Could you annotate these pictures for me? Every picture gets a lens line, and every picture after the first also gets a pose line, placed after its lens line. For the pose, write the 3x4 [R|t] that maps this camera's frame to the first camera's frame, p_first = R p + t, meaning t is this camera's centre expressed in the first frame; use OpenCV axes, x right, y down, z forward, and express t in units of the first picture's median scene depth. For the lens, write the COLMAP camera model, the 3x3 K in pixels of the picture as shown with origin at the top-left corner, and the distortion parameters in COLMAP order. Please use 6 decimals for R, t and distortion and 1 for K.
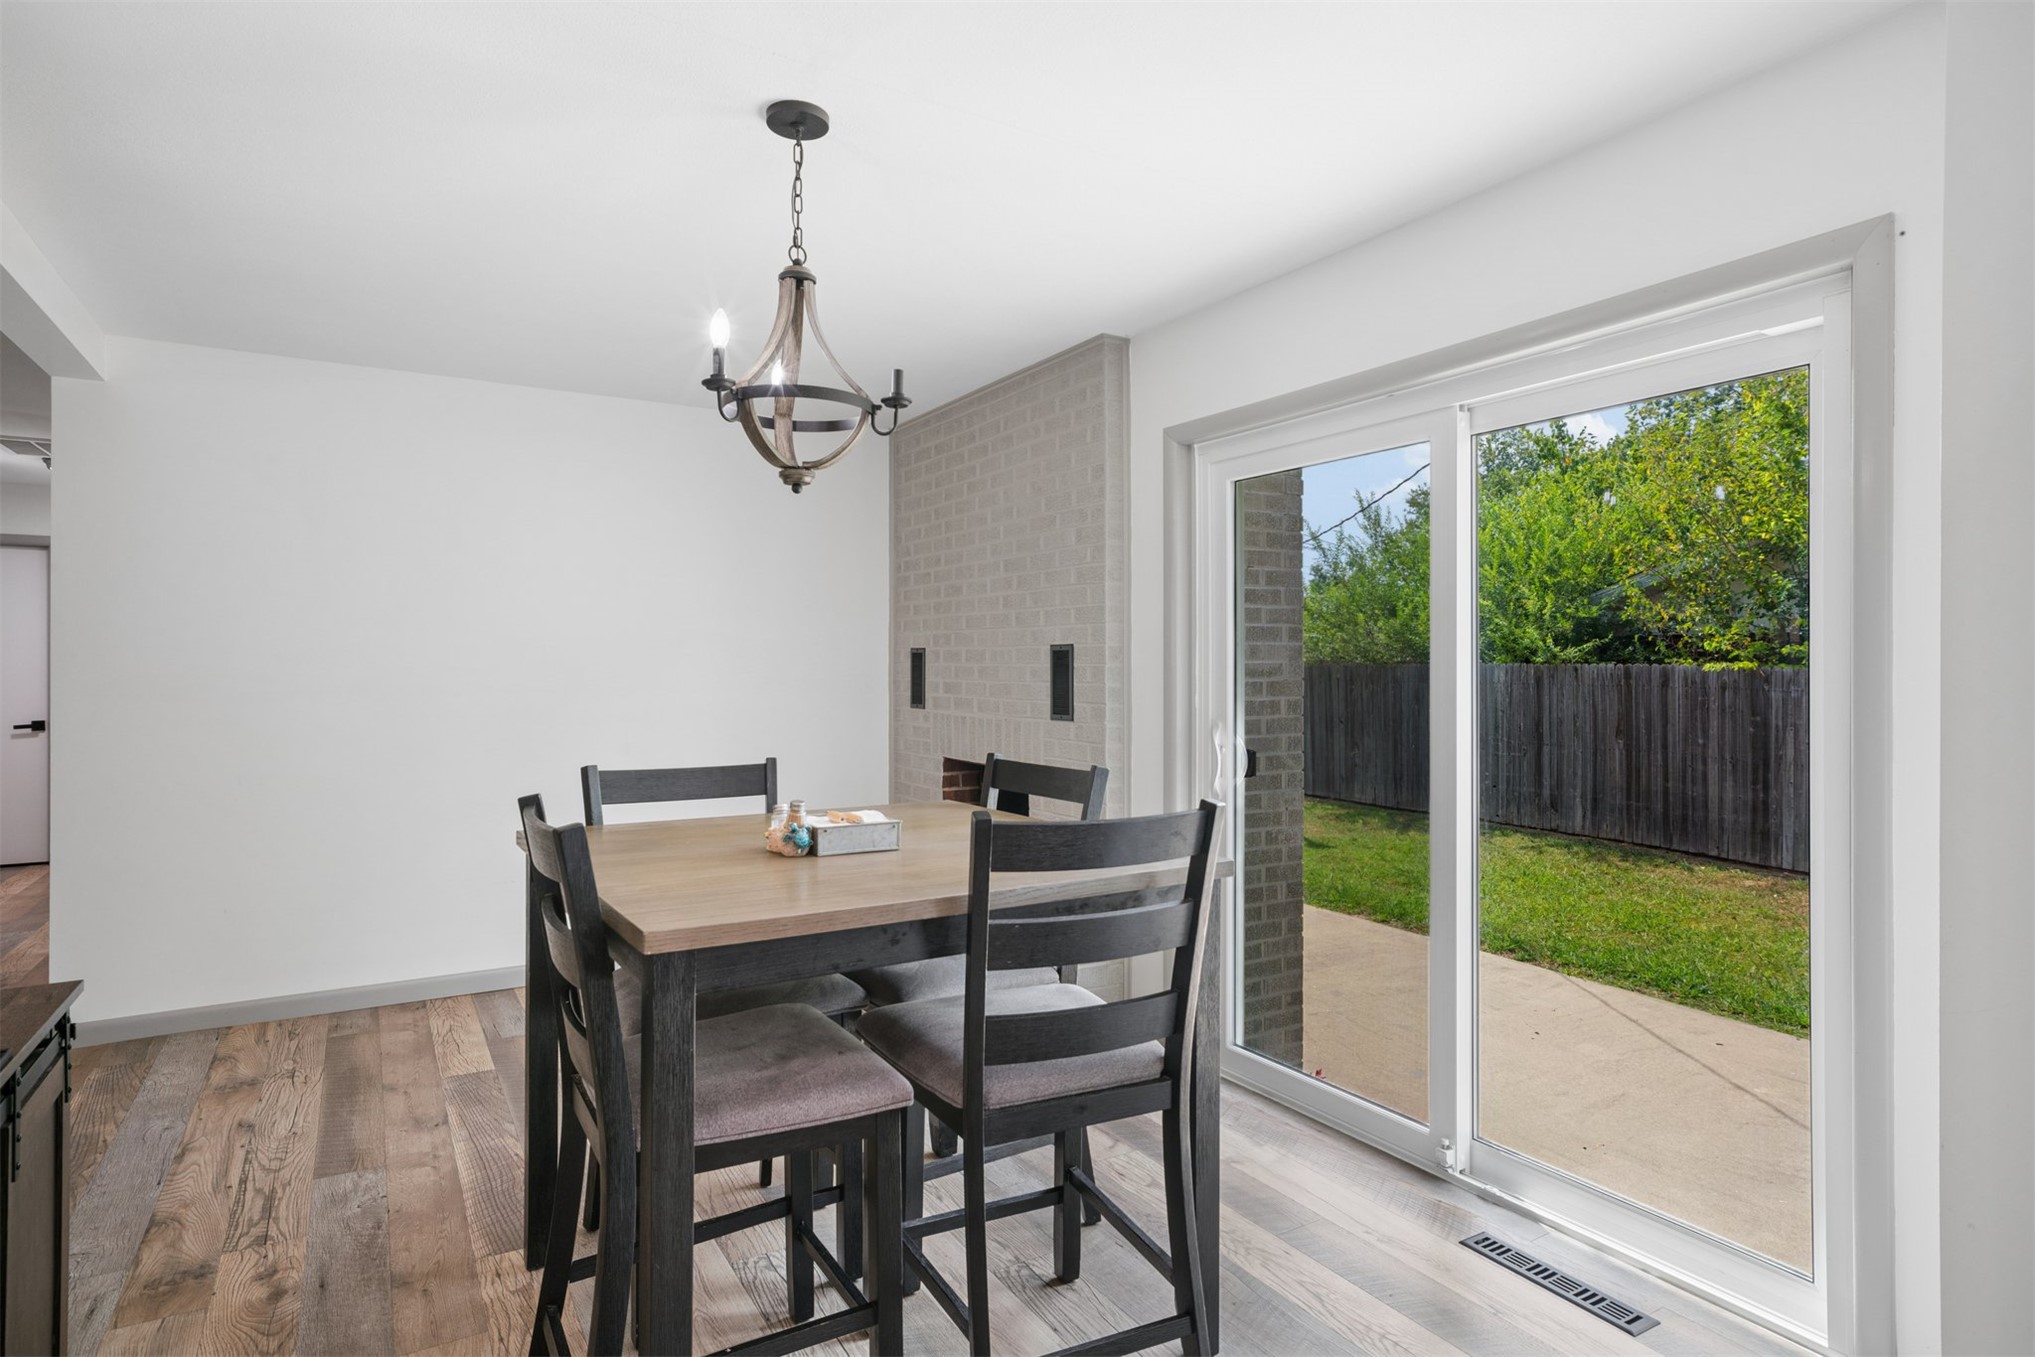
lens RADIAL K [[1043.6, 0, 1016.3], [0, 1043.6, 673.7], [0, 0, 1]] dist [-0.001819, -0.000387]
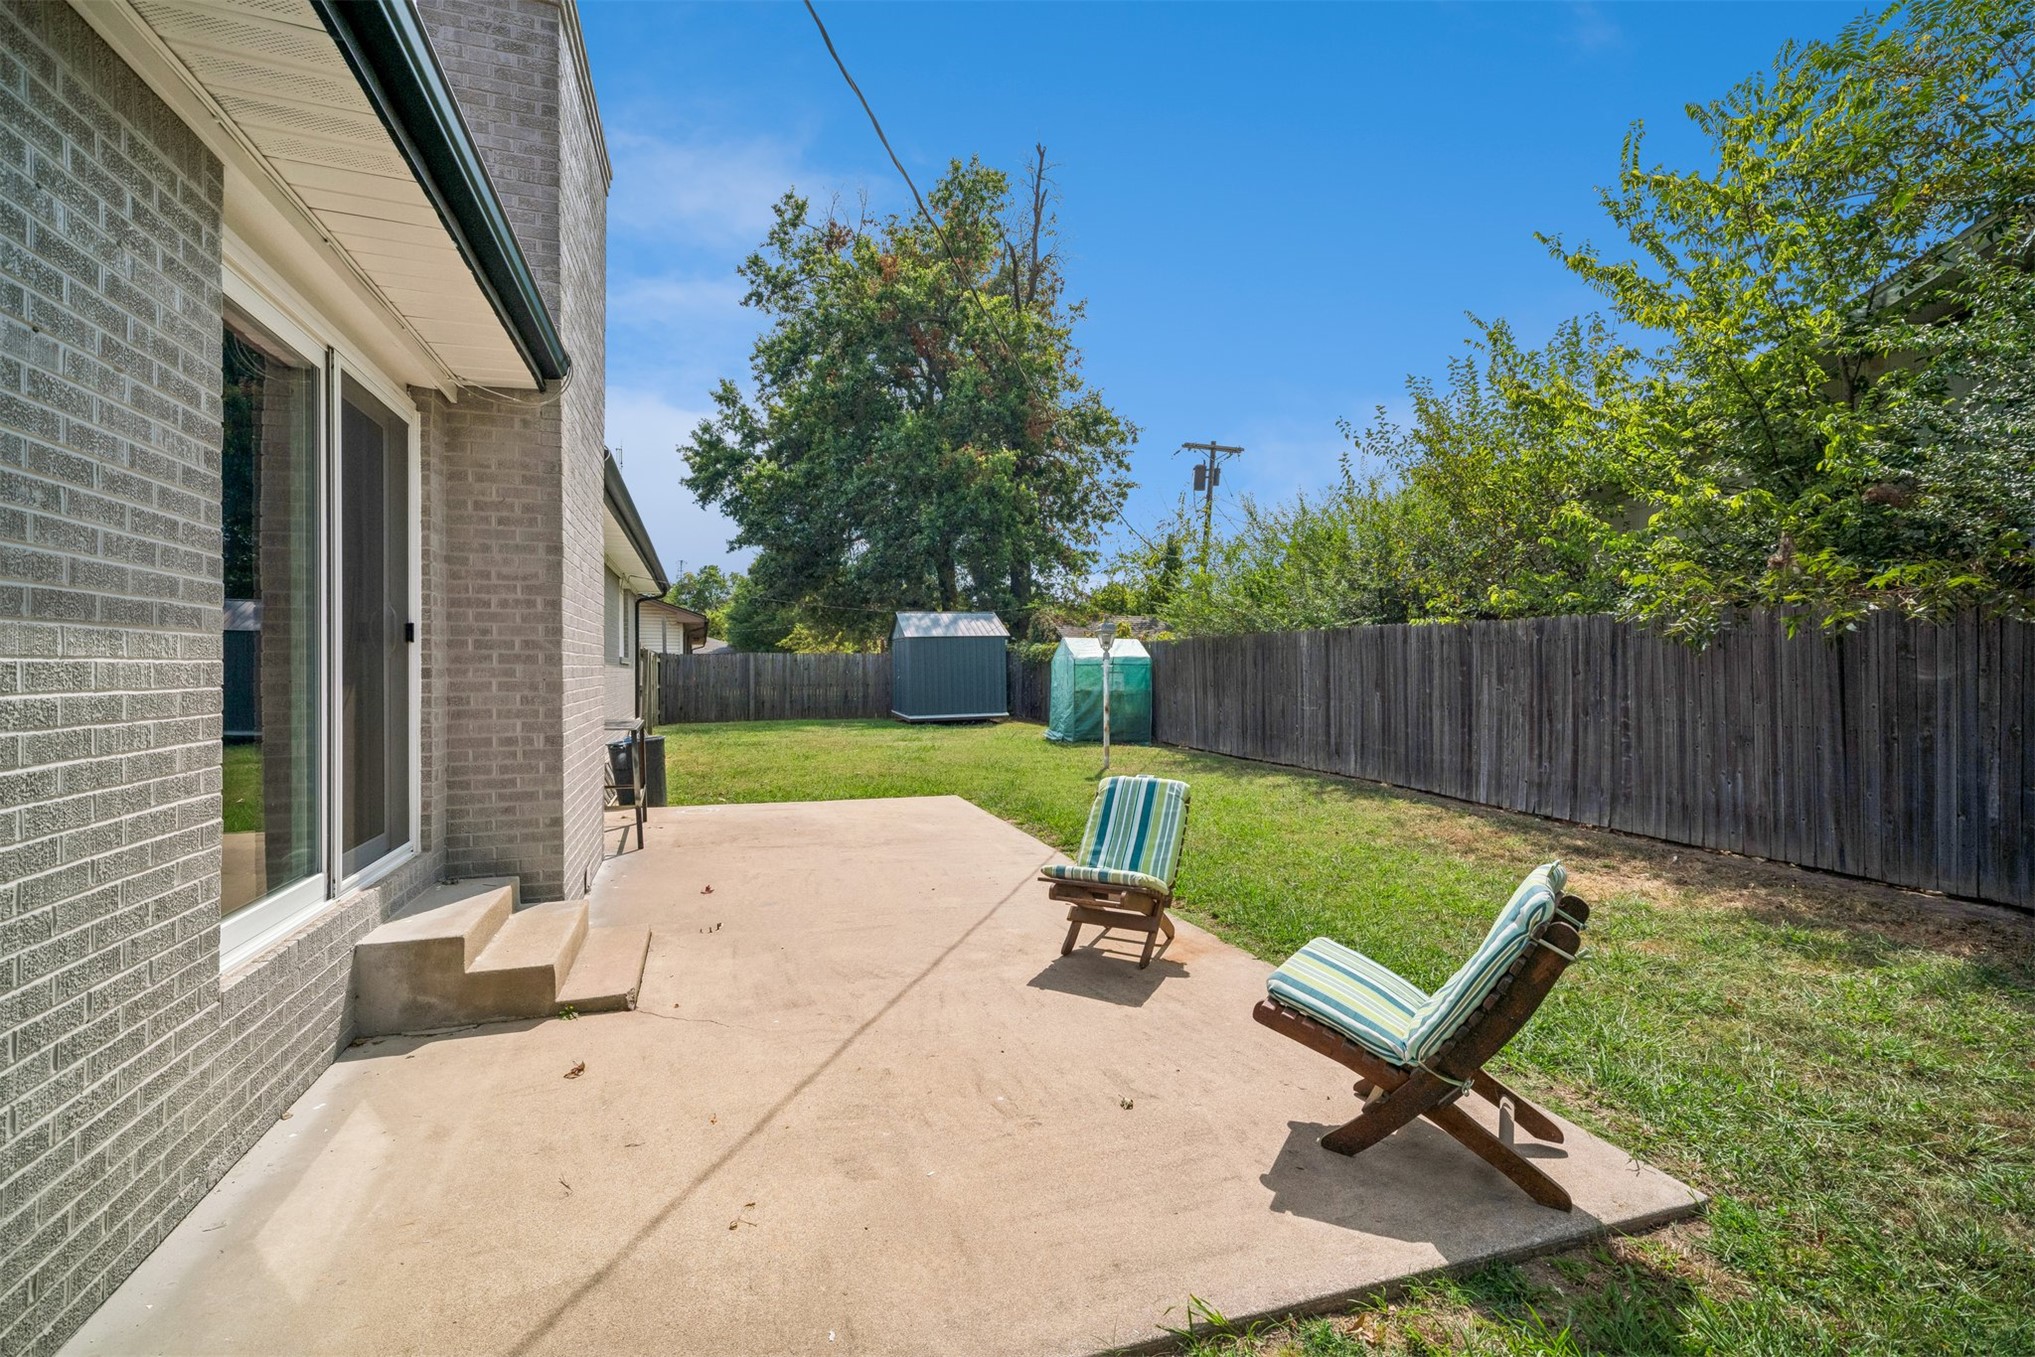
lens RADIAL K [[863.0, 0, 1023.9], [0, 863.0, 671.6], [0, 0, 1]] dist [0.004304, 0.000516]
pose [[0.979456, -0.002067, -0.201647, 0.429889], [0.001214, 0.999990, -0.004353, 0.049218], [0.201654, 0.004019, 0.979449, 0.013135]]
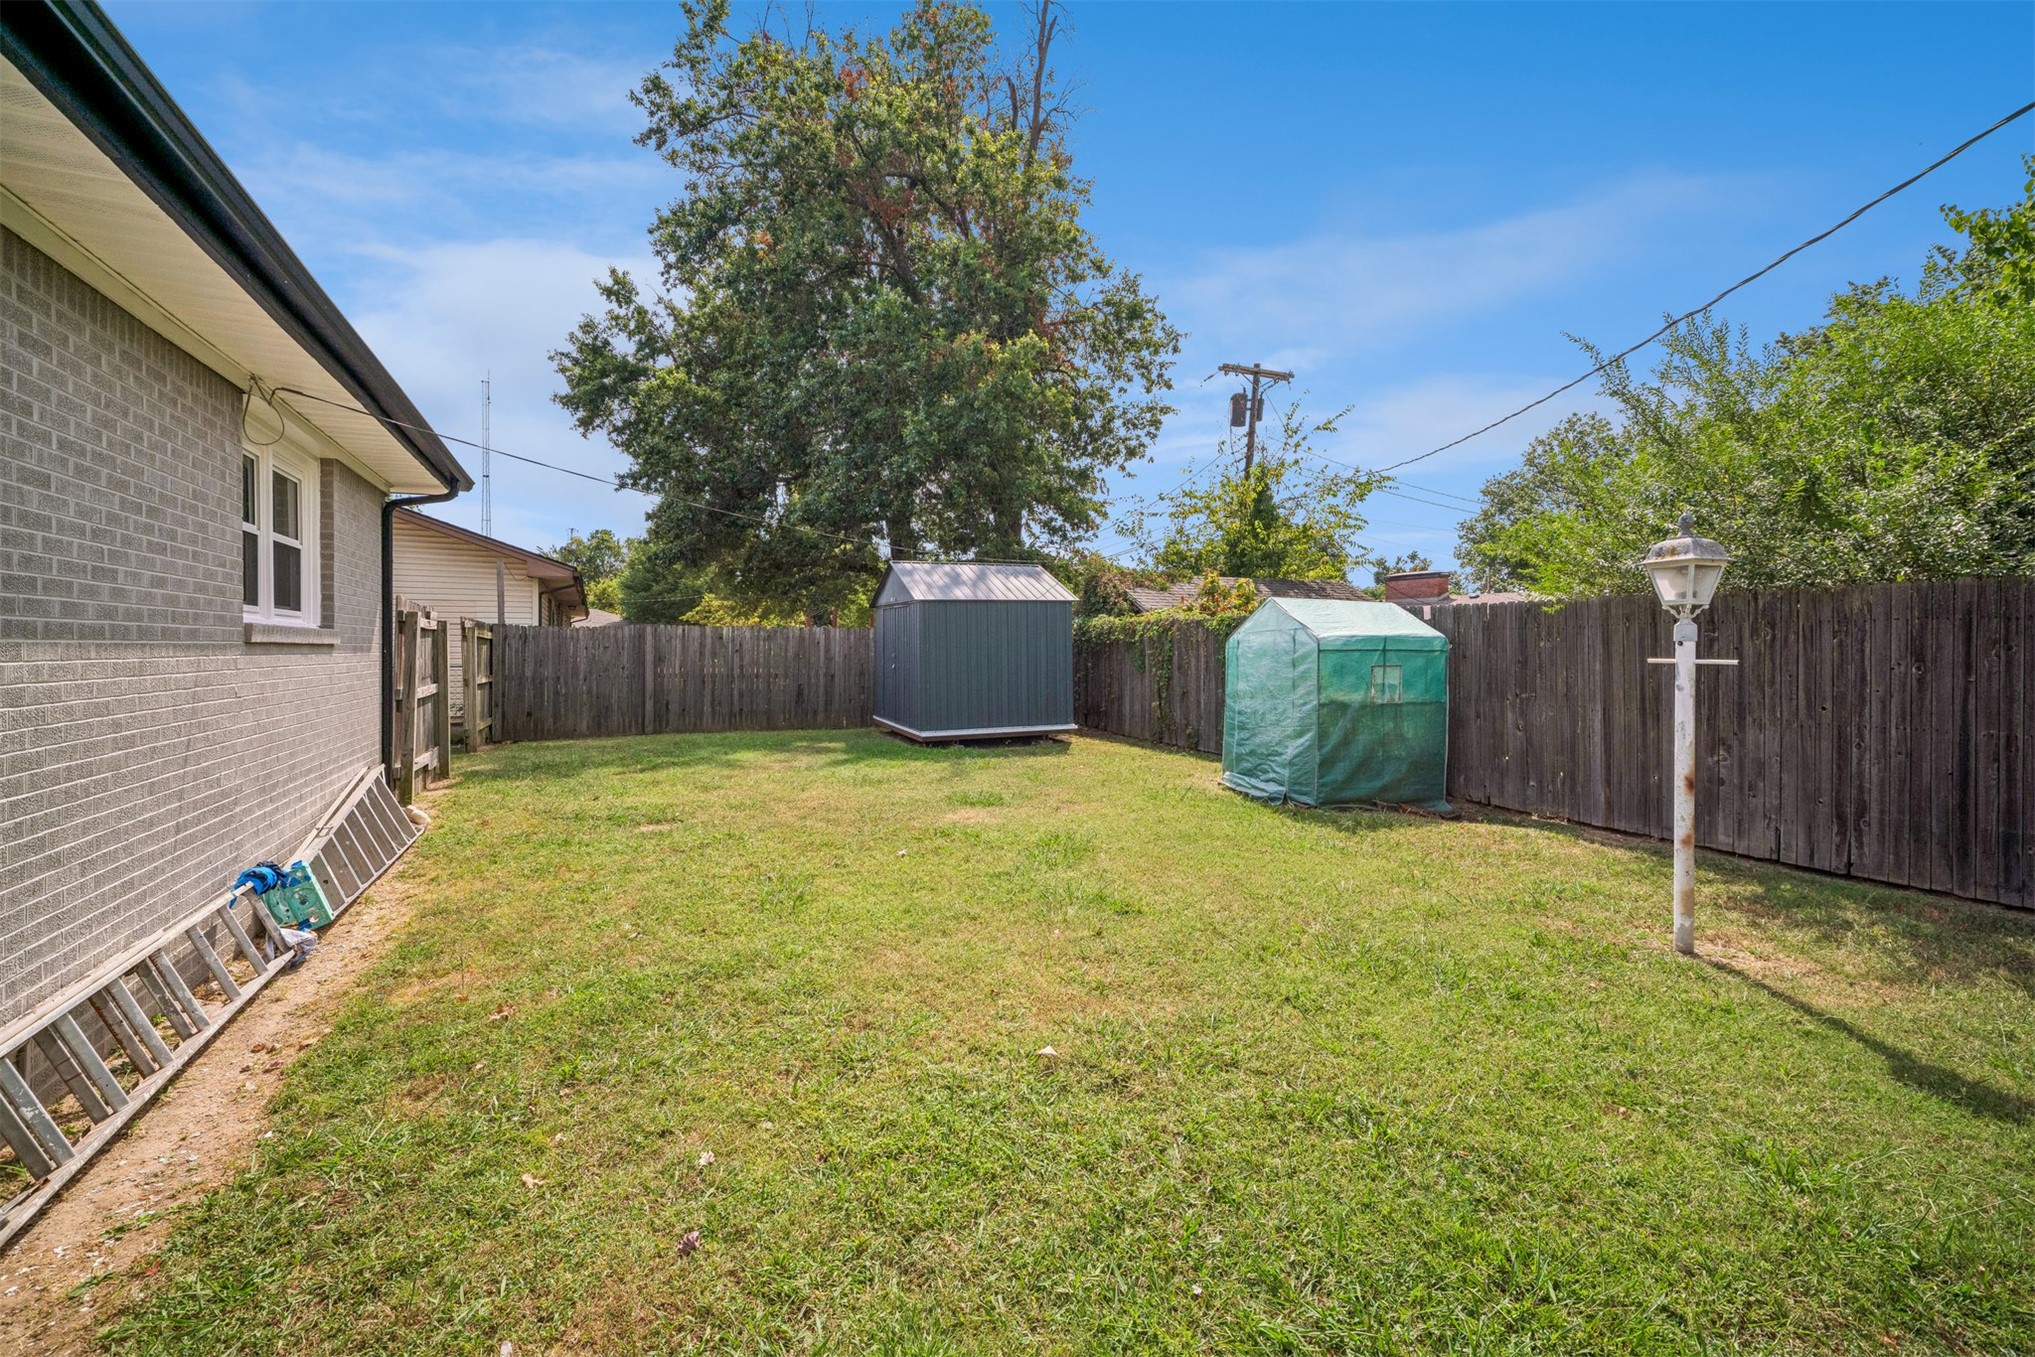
lens RADIAL K [[863.0, 0, 1009.9], [0, 863.0, 660.8], [0, 0, 1]] dist [0.004304, 0.000516]
pose [[0.993446, 0.006535, -0.114117, 0.017854], [-0.005868, 0.999964, 0.006184, 0.036776], [0.114154, -0.005473, 0.993448, 0.756836]]
